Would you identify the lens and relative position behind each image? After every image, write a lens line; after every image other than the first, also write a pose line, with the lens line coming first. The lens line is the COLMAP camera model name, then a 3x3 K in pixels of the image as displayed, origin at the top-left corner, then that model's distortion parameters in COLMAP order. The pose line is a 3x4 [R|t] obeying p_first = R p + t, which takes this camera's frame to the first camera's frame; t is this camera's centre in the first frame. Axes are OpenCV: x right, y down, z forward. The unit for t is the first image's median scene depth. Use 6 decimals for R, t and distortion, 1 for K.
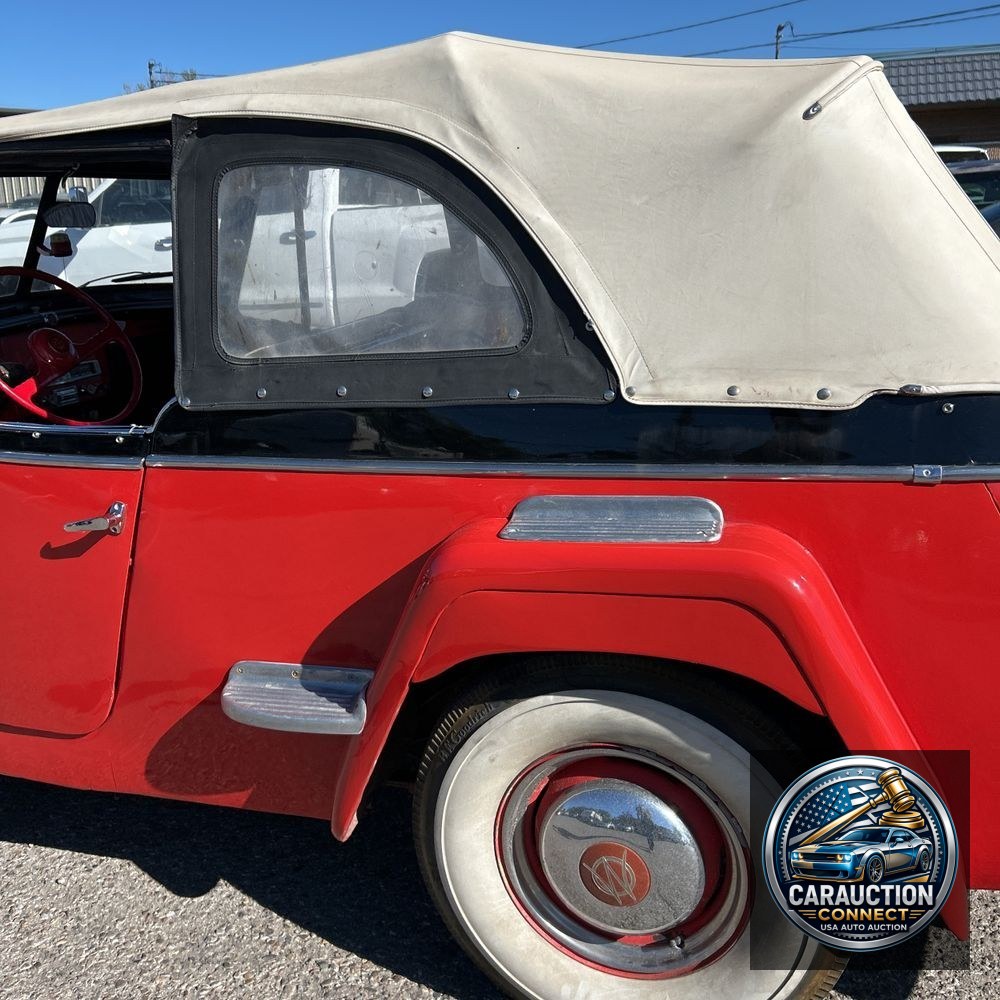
lens RADIAL K [[1015.4, 0, 499.1], [0, 1015.4, 502.4], [0, 0, 1]] dist [0.018288, 0.000000]
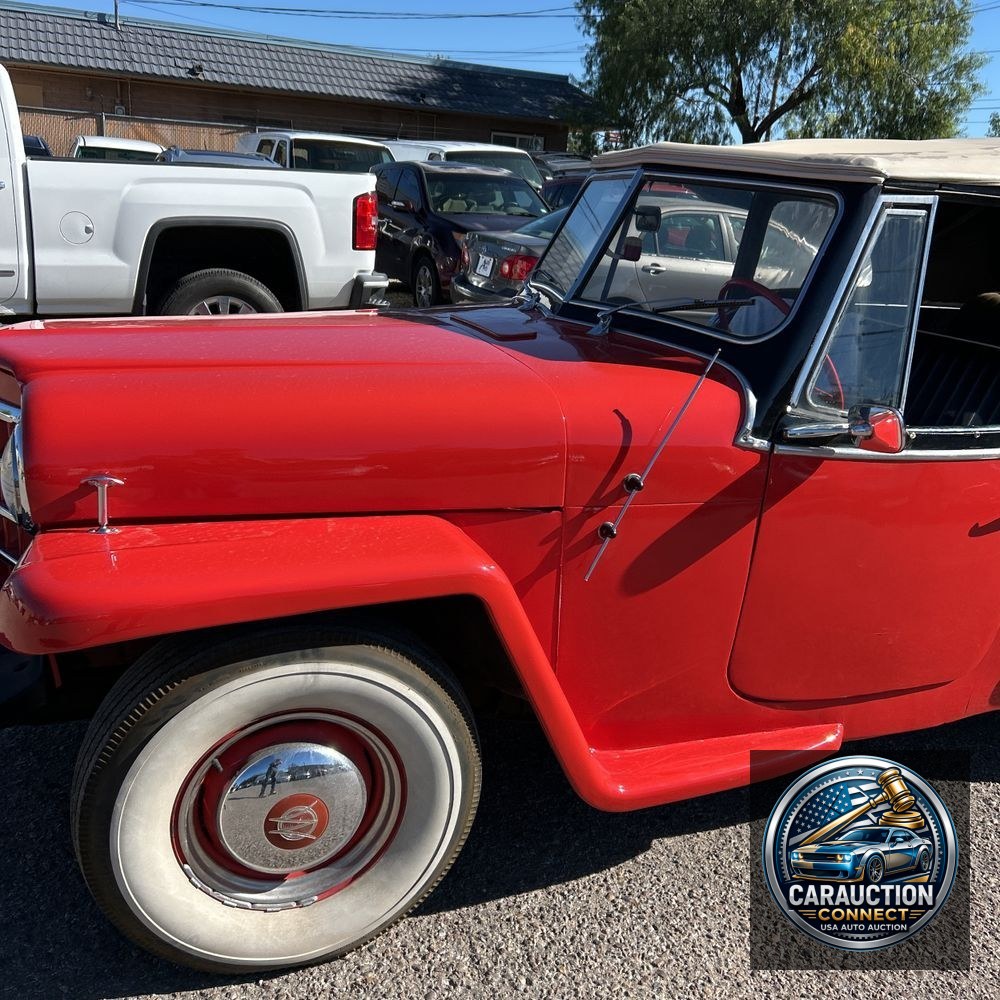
lens RADIAL K [[1015.4, 0, 493.9], [0, 1015.4, 503.1], [0, 0, 1]] dist [0.018288, 0.000000]
pose [[0.748130, -0.116379, 0.653267, -1.935879], [0.092629, 0.993177, 0.070854, -0.141799], [-0.657055, 0.007504, 0.753805, 0.547338]]
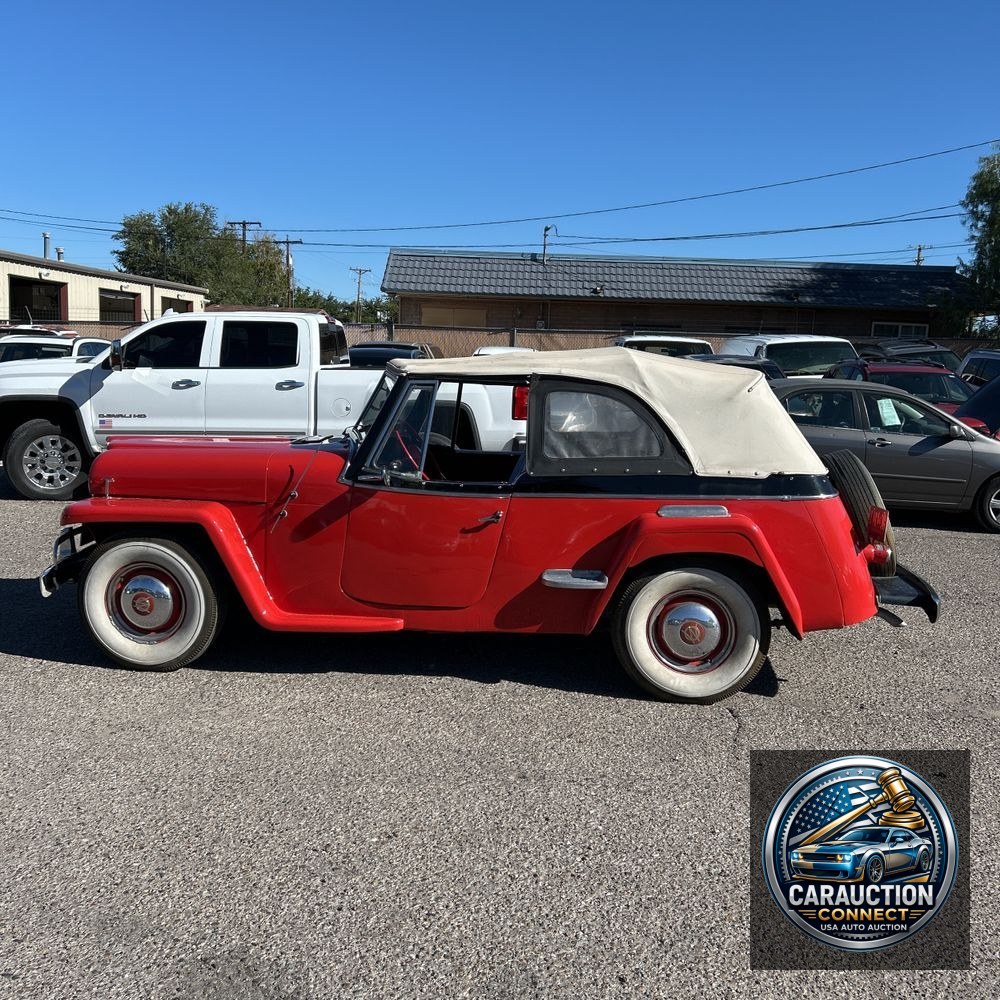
lens RADIAL K [[1015.4, 0, 502.2], [0, 1015.4, 499.7], [0, 0, 1]] dist [0.018288, 0.000000]
pose [[0.965614, 0.026178, 0.258660, -1.176462], [0.008888, 0.991012, -0.133477, 0.363643], [-0.259829, 0.131186, 0.956702, -1.711548]]
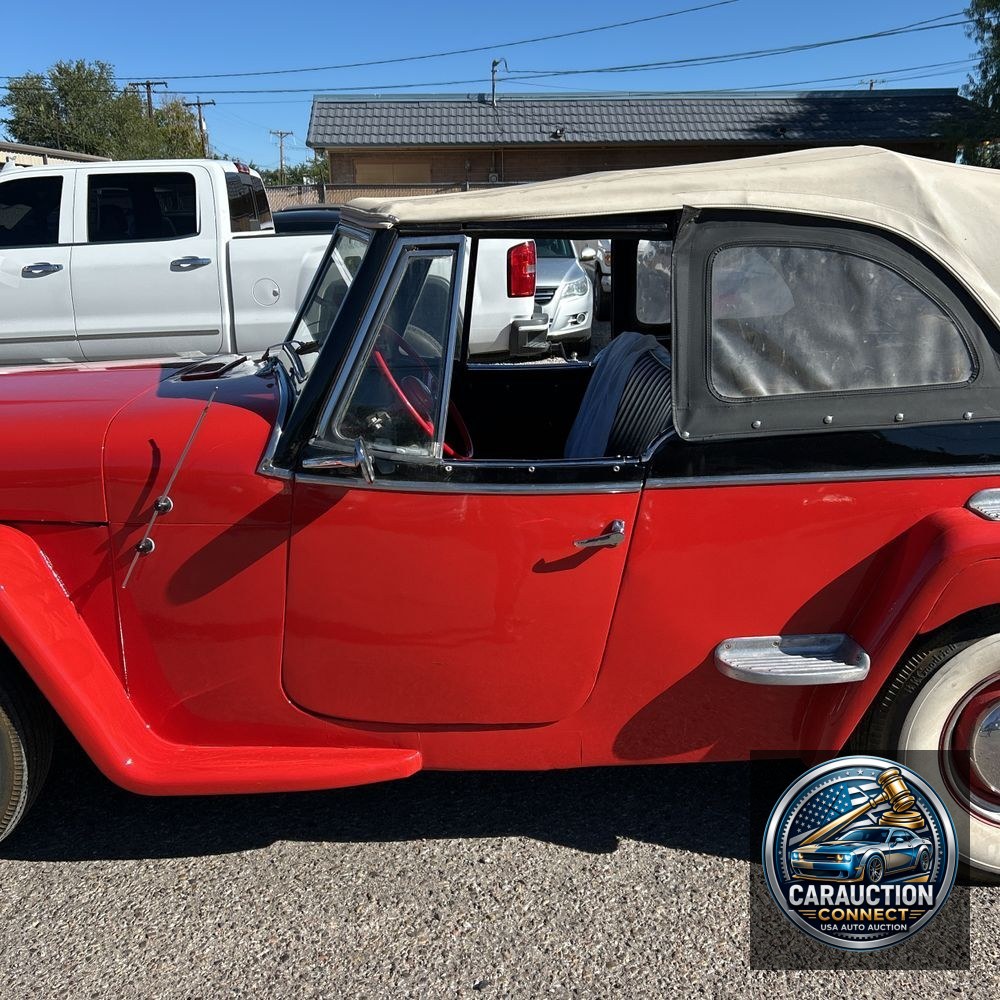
lens RADIAL K [[1015.4, 0, 498.3], [0, 1015.4, 499.7], [0, 0, 1]] dist [0.018288, 0.000000]
pose [[0.950906, -0.065230, 0.302528, -0.979349], [0.070044, 0.997531, -0.005078, -0.030130], [-0.301450, 0.026019, 0.953127, -0.118686]]
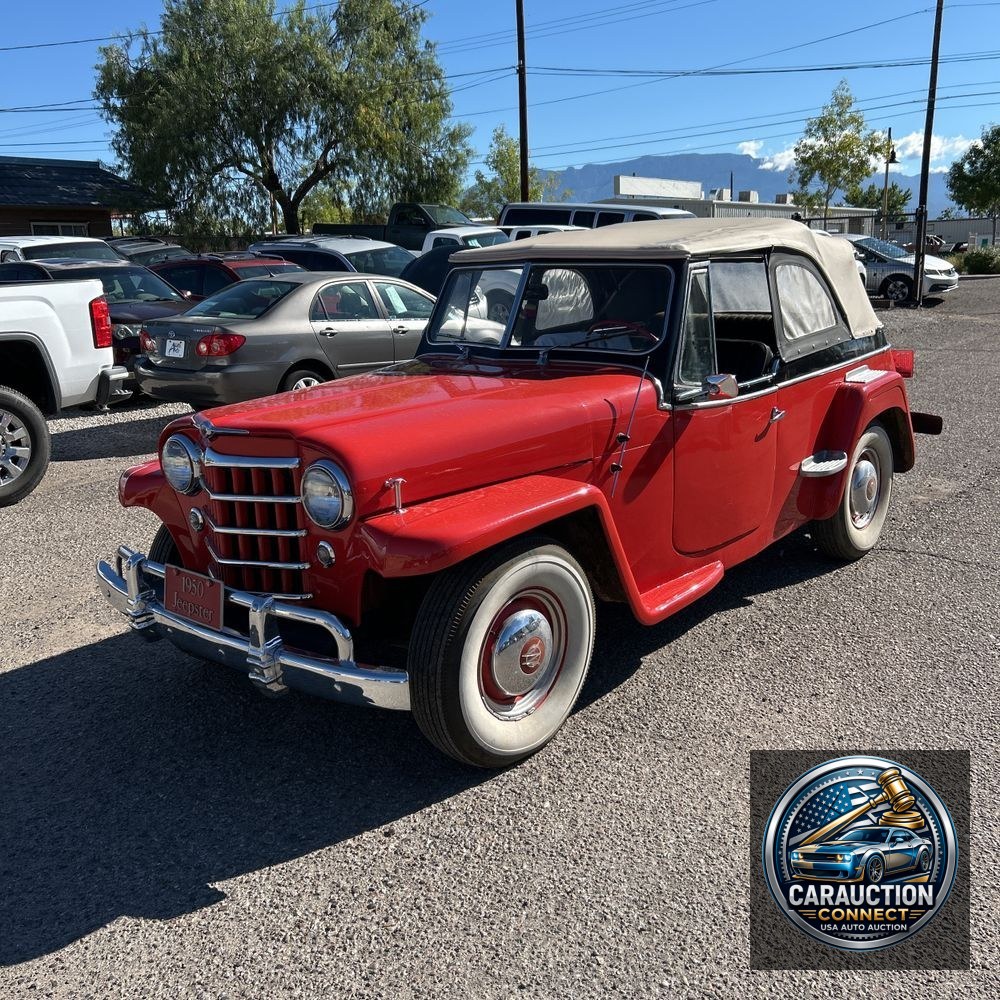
lens RADIAL K [[1015.4, 0, 481.4], [0, 1015.4, 495.8], [0, 0, 1]] dist [0.018288, 0.000000]
pose [[0.386612, -0.192611, 0.901905, -3.091496], [0.275836, 0.957331, 0.086208, -0.214020], [-0.880026, 0.215449, 0.423245, 0.739411]]
